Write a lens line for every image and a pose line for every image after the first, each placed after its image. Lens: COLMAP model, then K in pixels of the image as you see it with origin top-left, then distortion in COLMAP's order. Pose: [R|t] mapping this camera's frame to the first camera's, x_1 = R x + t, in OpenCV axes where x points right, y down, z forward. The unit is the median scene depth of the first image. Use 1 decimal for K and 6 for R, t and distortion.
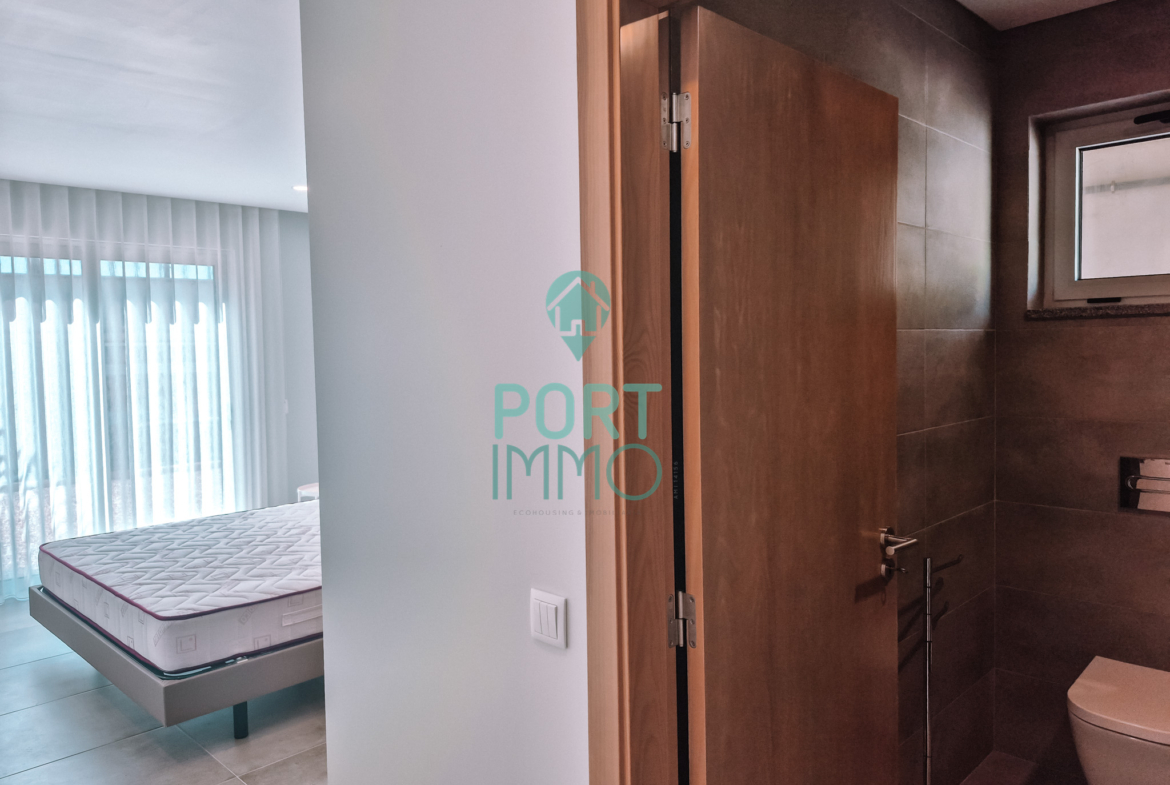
lens RADIAL K [[808.6, 0, 581.2], [0, 808.6, 389.4], [0, 0, 1]] dist [0.066990, -0.056877]
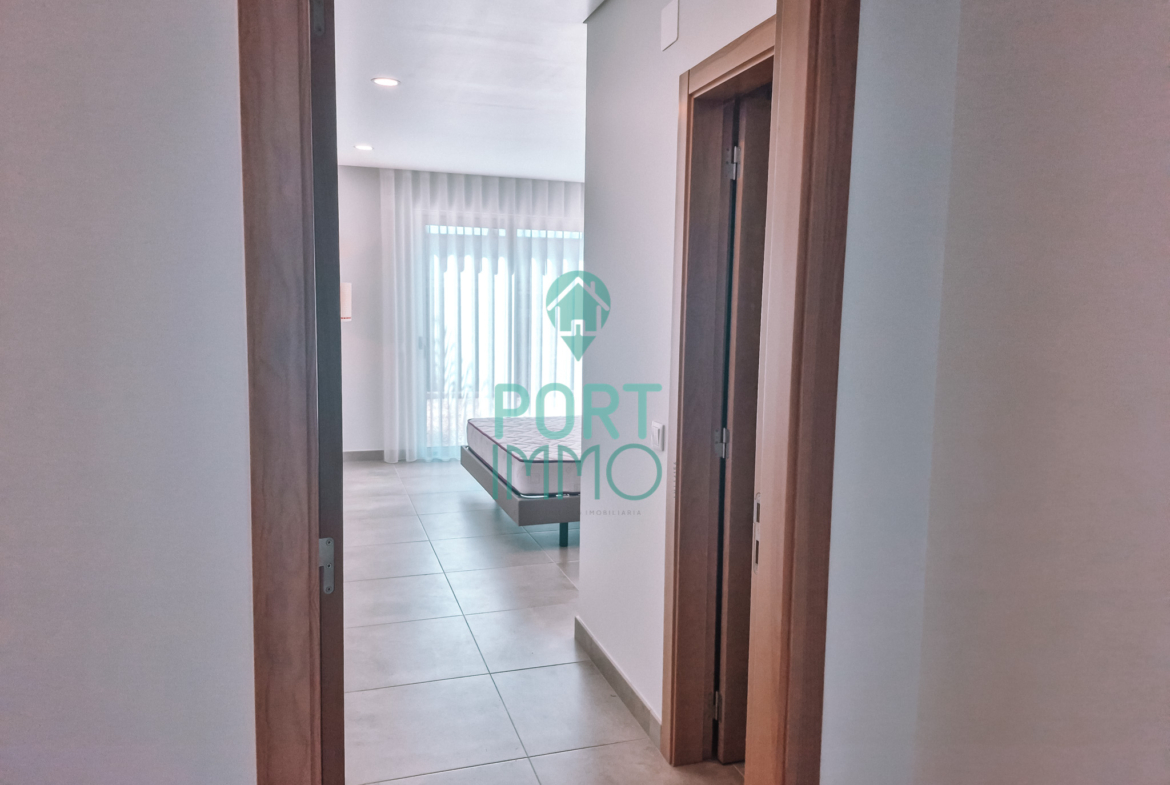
lens RADIAL K [[808.6, 0, 581.2], [0, 808.6, 389.4], [0, 0, 1]] dist [0.066990, -0.056877]
pose [[0.886063, 0.079908, -0.456625, 0.224200], [-0.054784, 0.996179, 0.068021, 0.020774], [0.460316, -0.035255, 0.887055, -0.250091]]
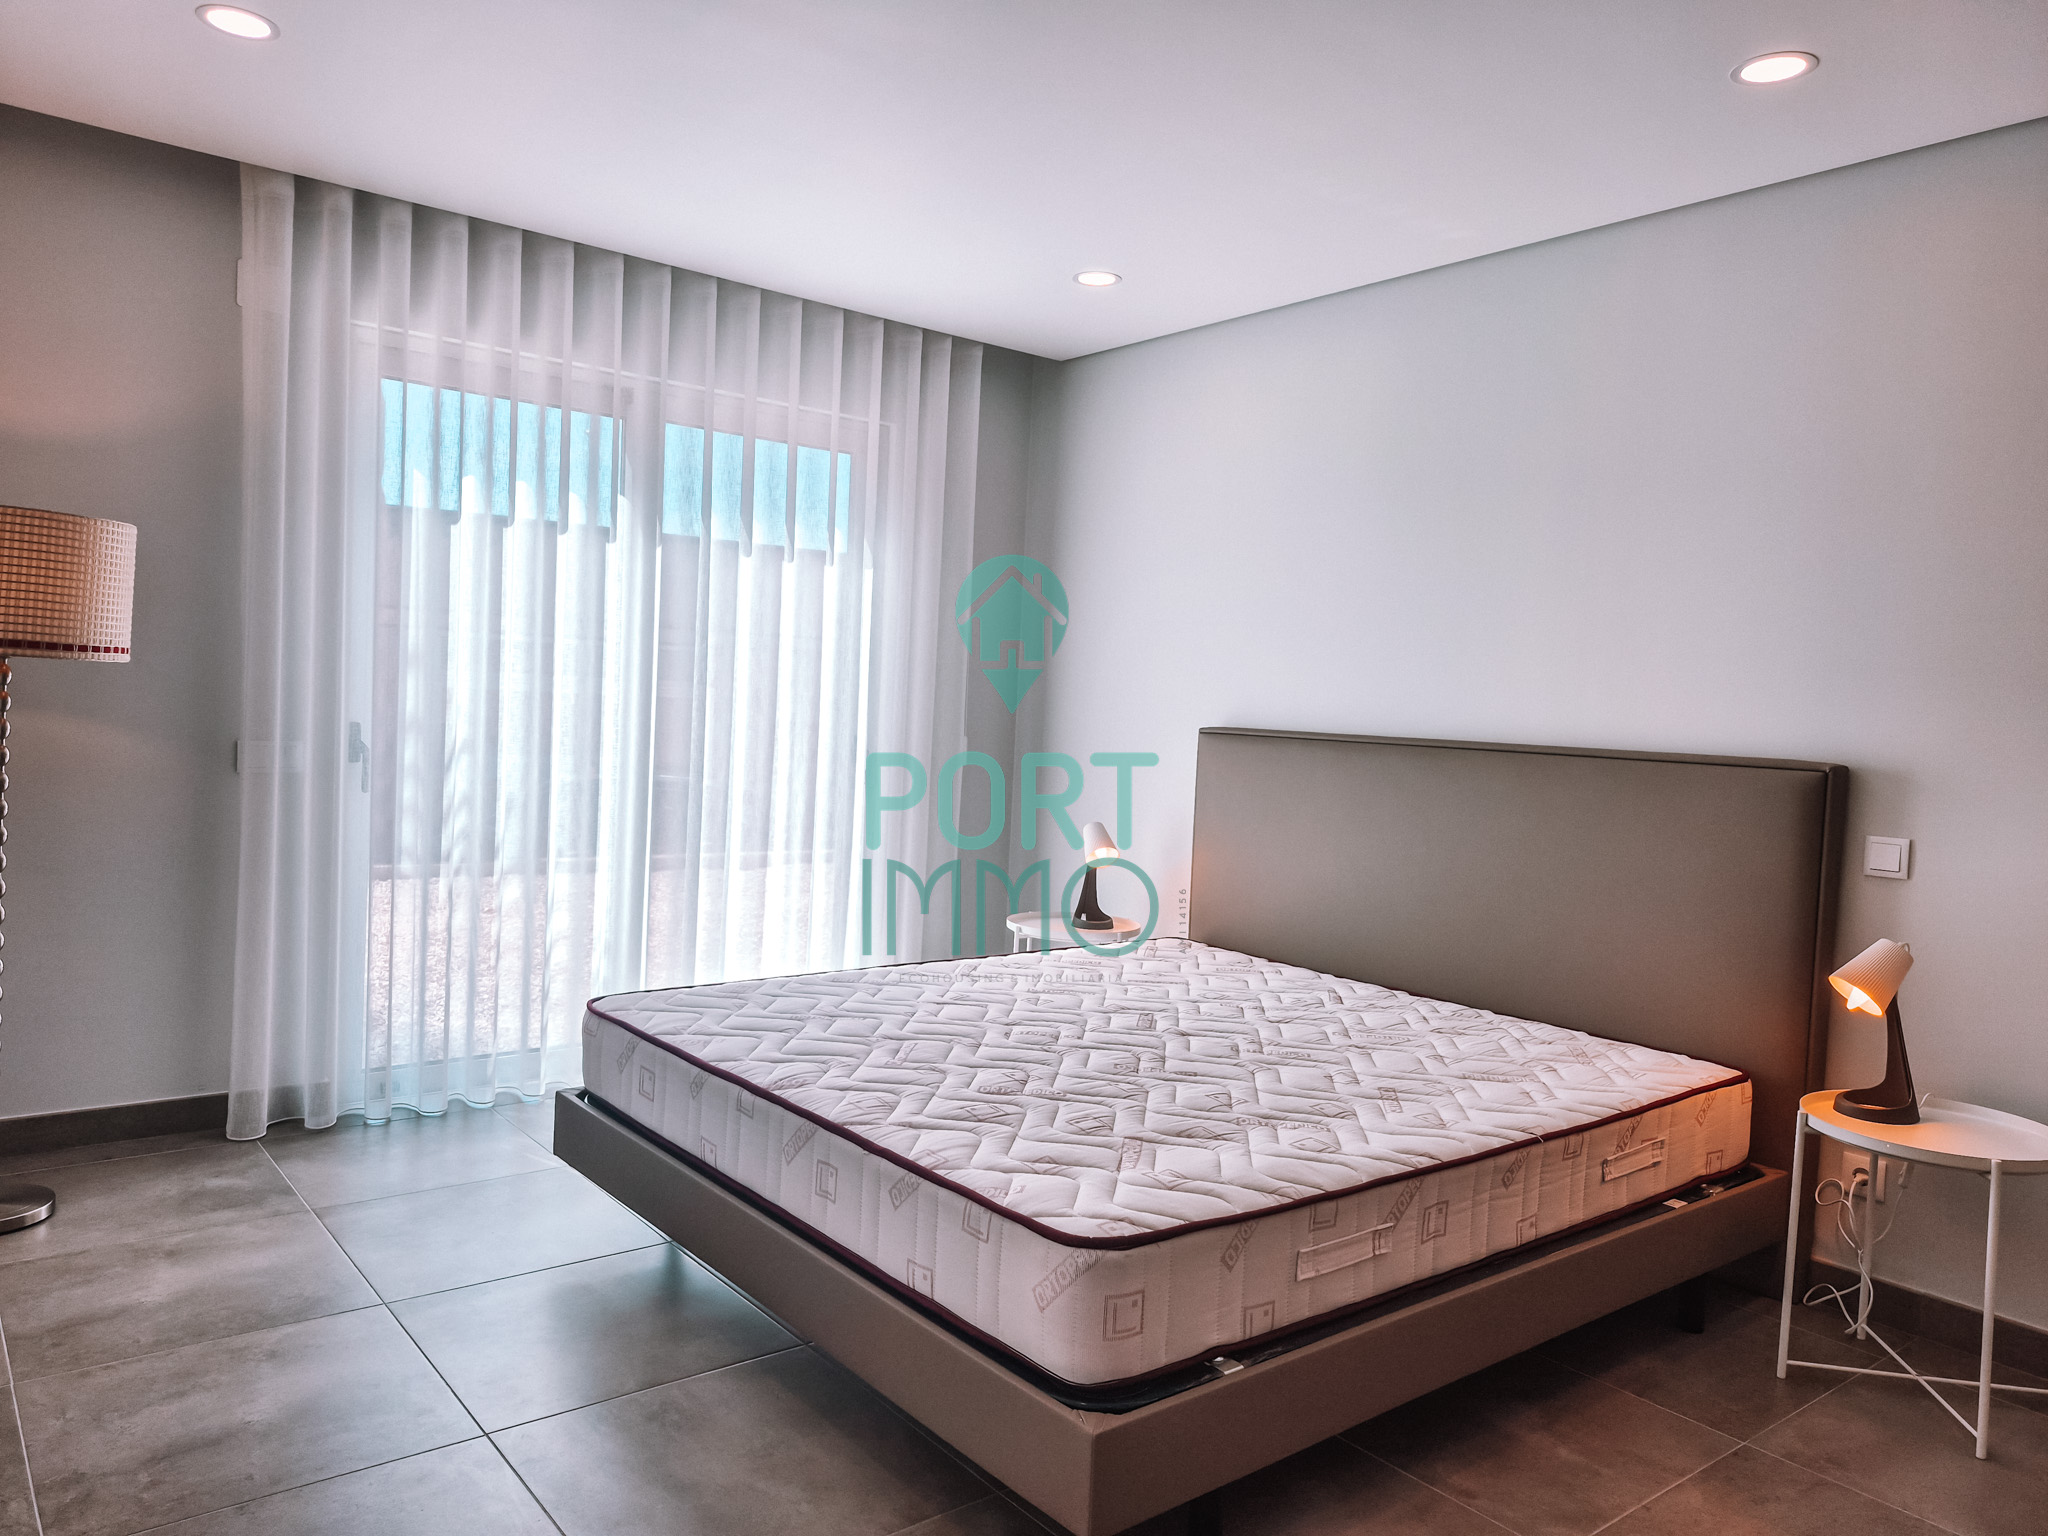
lens RADIAL K [[1421.6, 0, 1031.0], [0, 1421.6, 757.5], [0, 0, 1]] dist [0.054178, -0.049503]
pose [[0.990411, 0.068024, -0.120245, -0.346967], [-0.069812, 0.997503, -0.010716, 0.048632], [0.119215, 0.019008, 0.992686, 0.253684]]
